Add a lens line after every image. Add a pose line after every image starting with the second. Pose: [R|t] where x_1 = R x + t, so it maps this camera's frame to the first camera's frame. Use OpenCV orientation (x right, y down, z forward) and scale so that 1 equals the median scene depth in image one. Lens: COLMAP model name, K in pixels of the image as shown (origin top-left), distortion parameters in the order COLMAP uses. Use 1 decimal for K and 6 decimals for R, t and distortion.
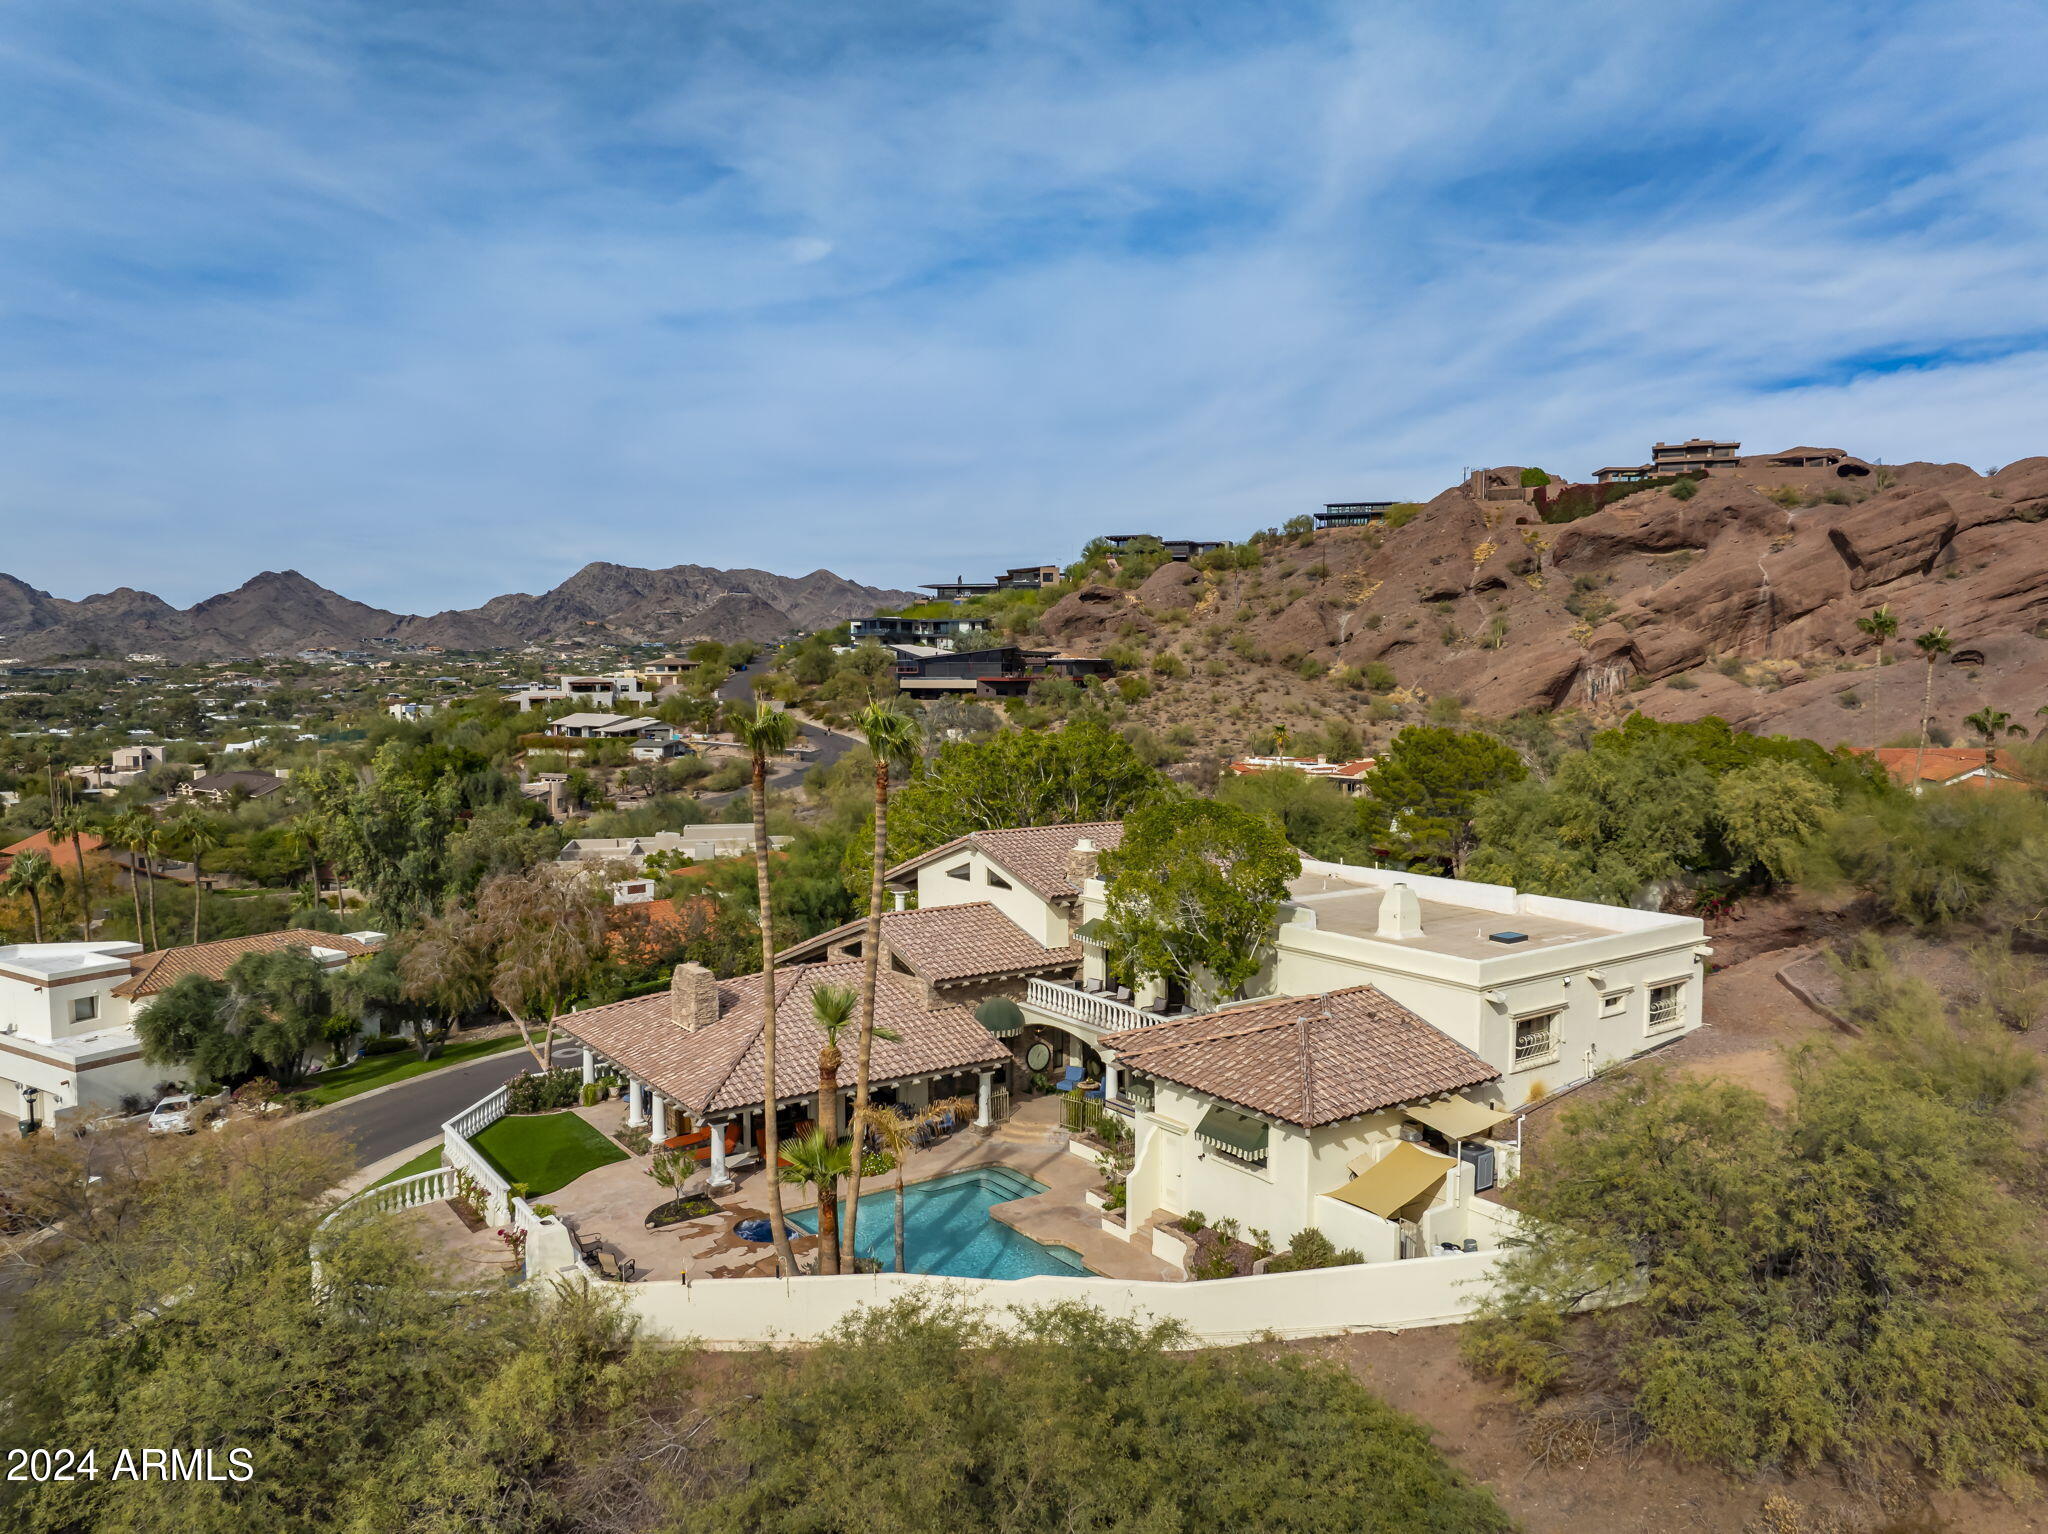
lens RADIAL K [[1457.1, 0, 1044.5], [0, 1457.1, 768.6], [0, 0, 1]] dist [-0.041635, 0.015424]
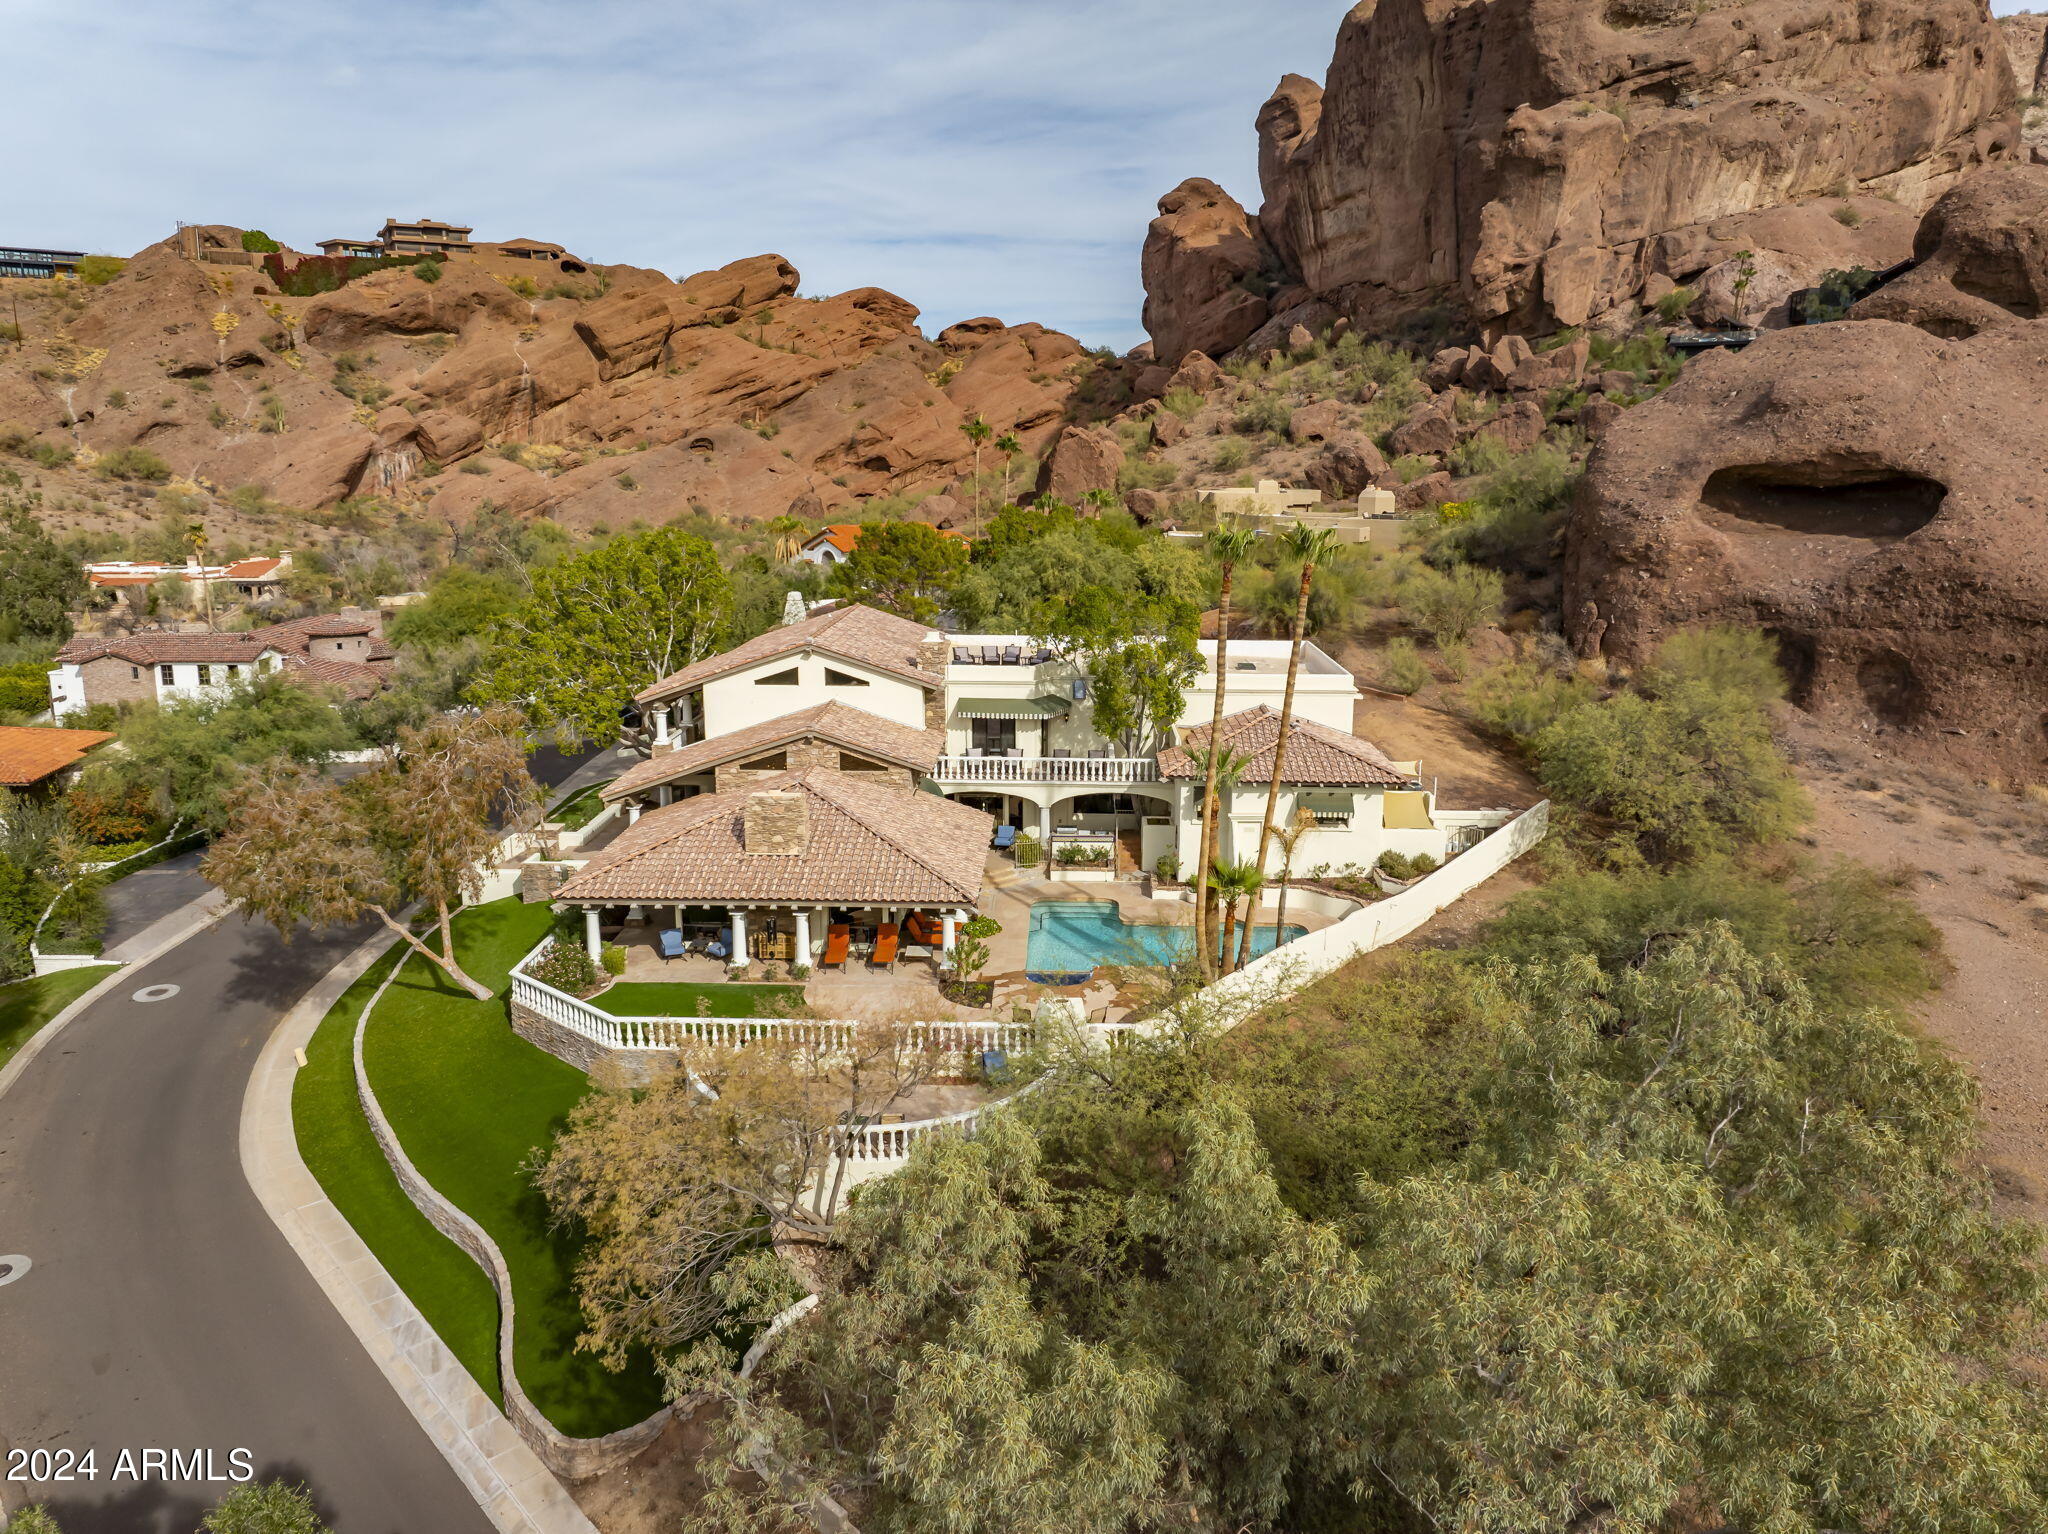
lens RADIAL K [[1468.4, 0, 1037.4], [0, 1468.4, 758.8], [0, 0, 1]] dist [-0.054126, 0.027961]
pose [[0.603340, -0.158194, 0.781636, -0.147153], [0.045508, 0.985360, 0.164298, -0.006728], [-0.796185, -0.063557, 0.601706, 0.041567]]
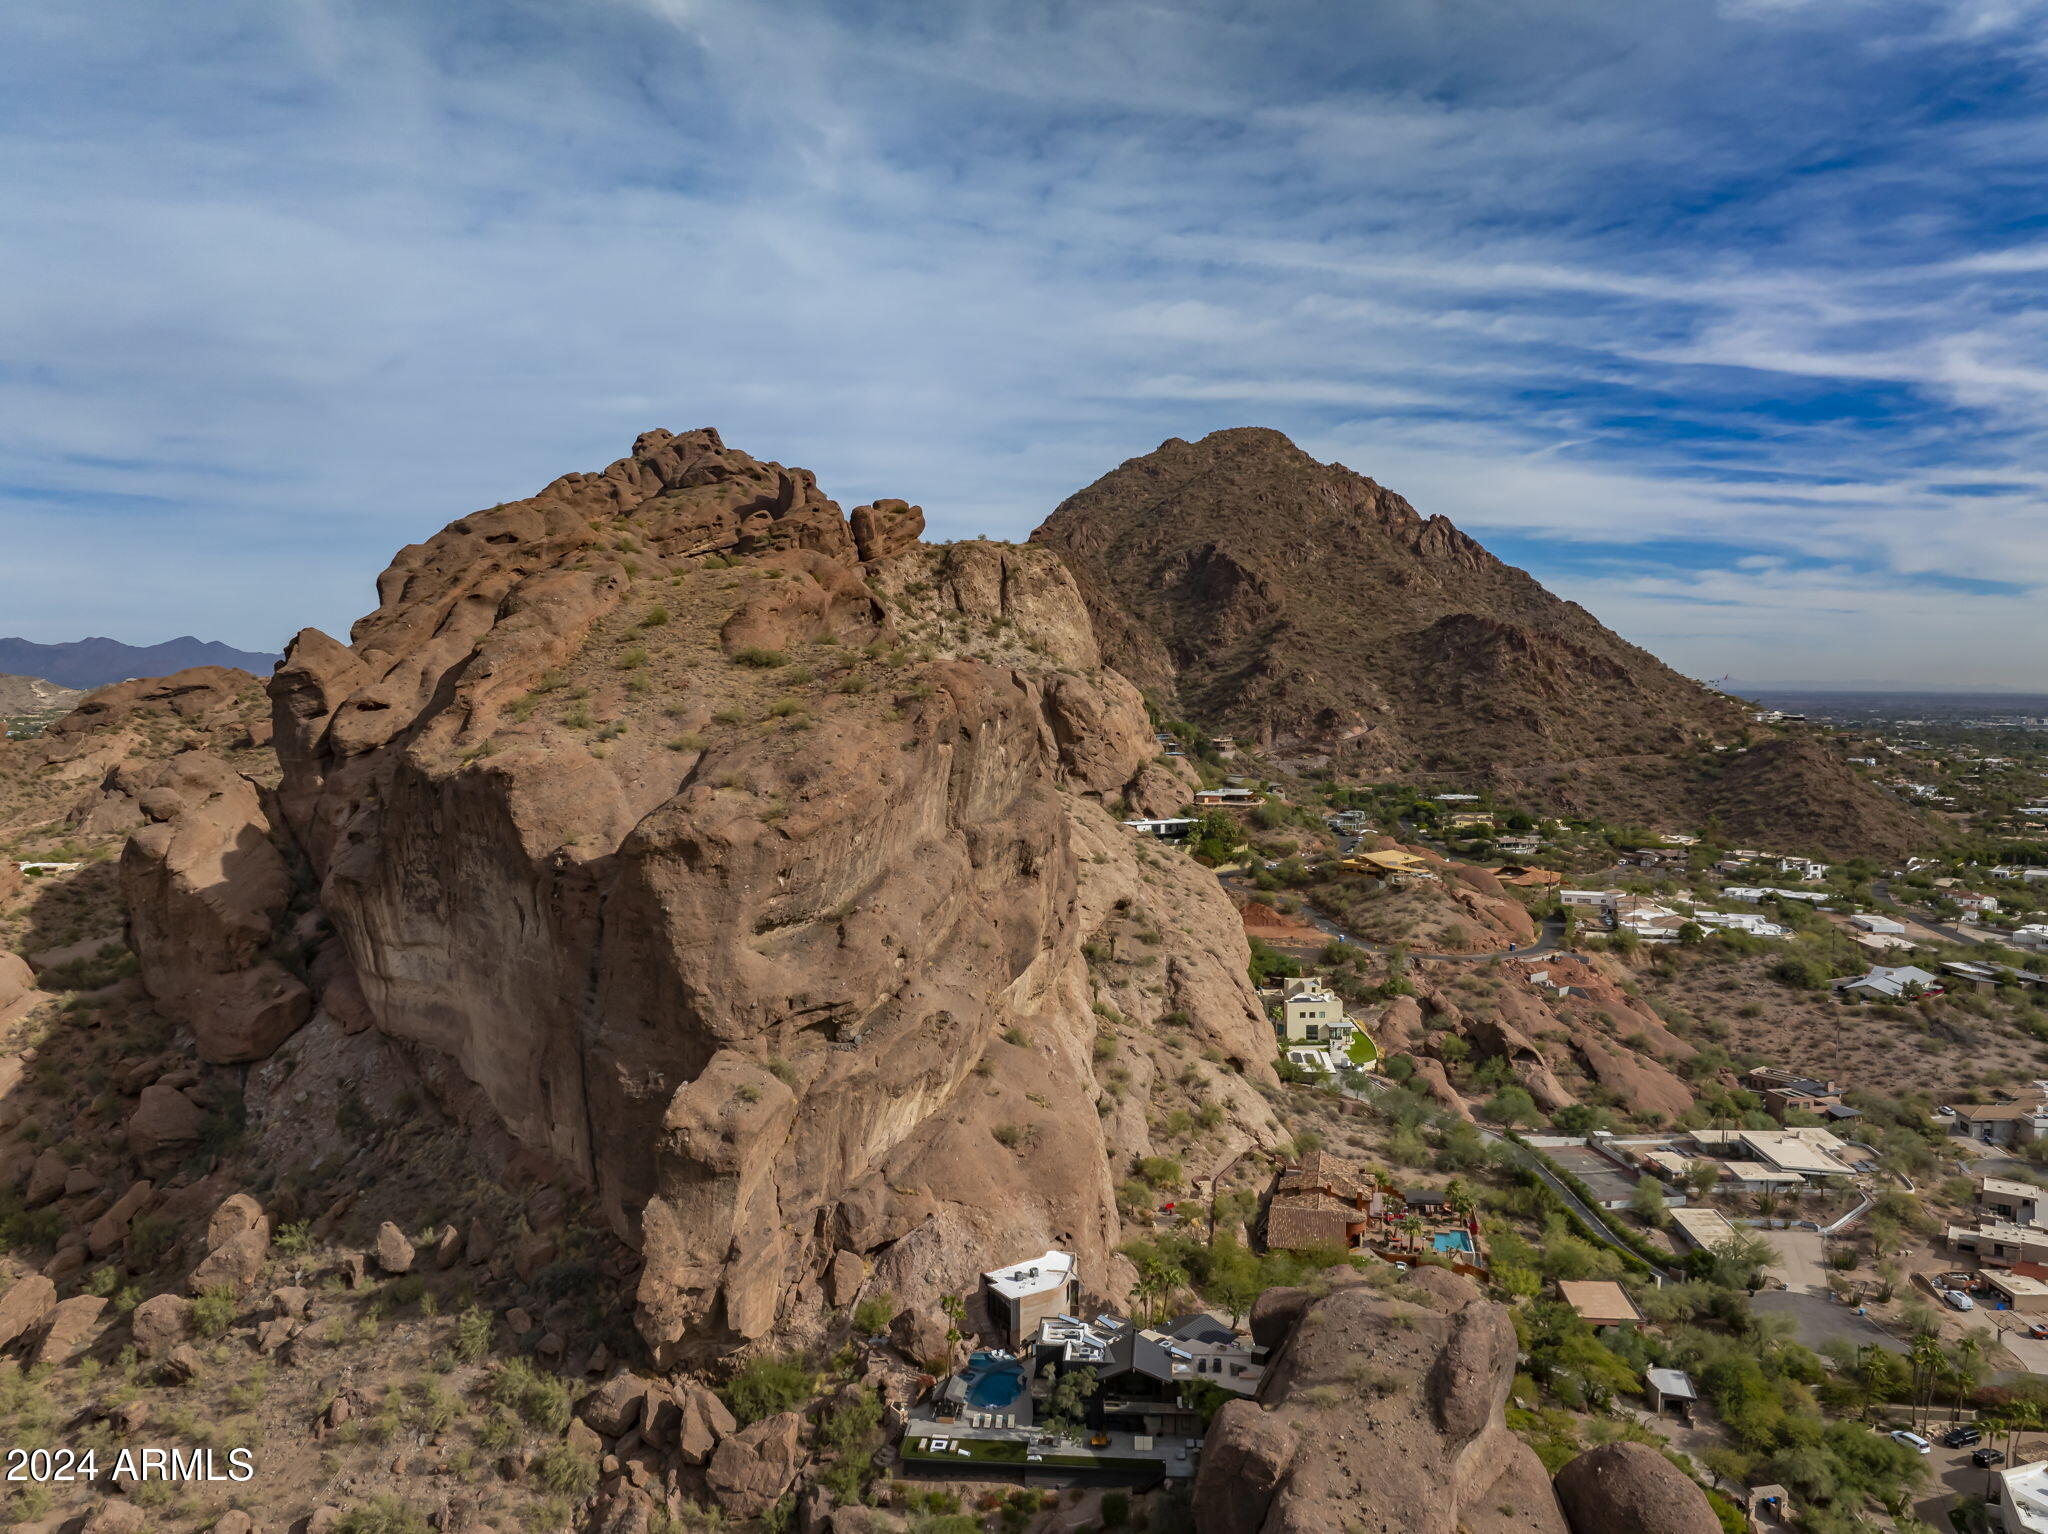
lens RADIAL K [[1445.0, 0, 1031.1], [0, 1445.0, 735.5], [0, 0, 1]] dist [-0.046578, 0.003343]
pose [[-0.008008, -0.056812, 0.998353, 0.005196], [0.059667, 0.996579, 0.057189, -0.334034], [-0.998186, 0.060026, -0.004591, 0.140556]]
